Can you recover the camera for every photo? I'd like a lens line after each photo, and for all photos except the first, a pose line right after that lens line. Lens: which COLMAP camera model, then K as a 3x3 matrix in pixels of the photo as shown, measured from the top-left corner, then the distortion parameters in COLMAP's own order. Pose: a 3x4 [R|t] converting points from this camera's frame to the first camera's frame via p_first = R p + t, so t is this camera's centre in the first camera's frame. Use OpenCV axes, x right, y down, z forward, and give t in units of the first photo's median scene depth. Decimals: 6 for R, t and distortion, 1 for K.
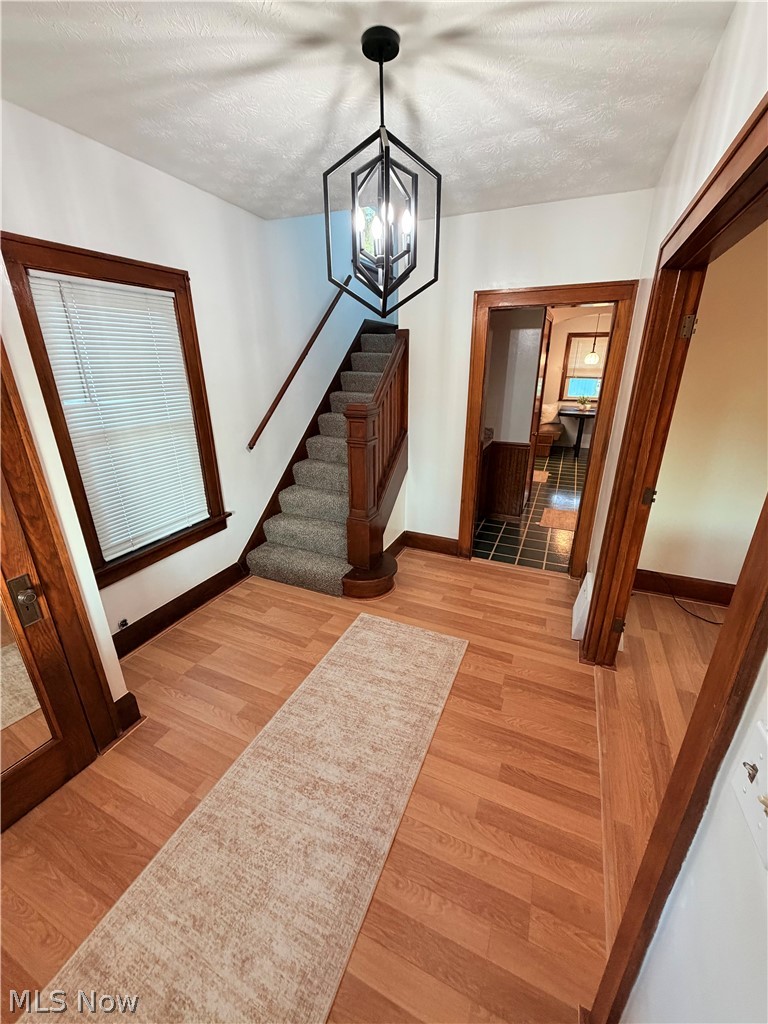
lens RADIAL K [[407.6, 0, 384.0], [0, 407.6, 512.0], [0, 0, 1]] dist [0.000481, -0.000162]
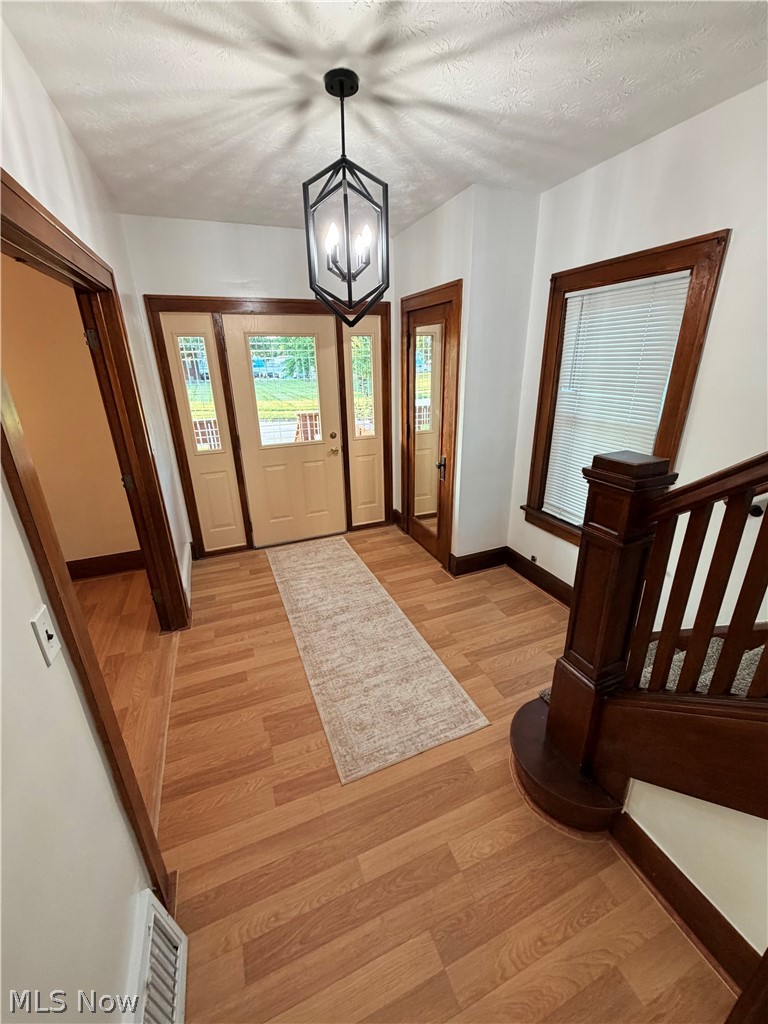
lens RADIAL K [[407.6, 0, 384.0], [0, 407.6, 512.0], [0, 0, 1]] dist [0.000481, -0.000162]
pose [[-0.692740, 0.272028, -0.667916, 0.636444], [-0.232530, 0.792424, 0.563910, -0.569072], [0.682672, 0.545954, -0.485689, 1.474559]]
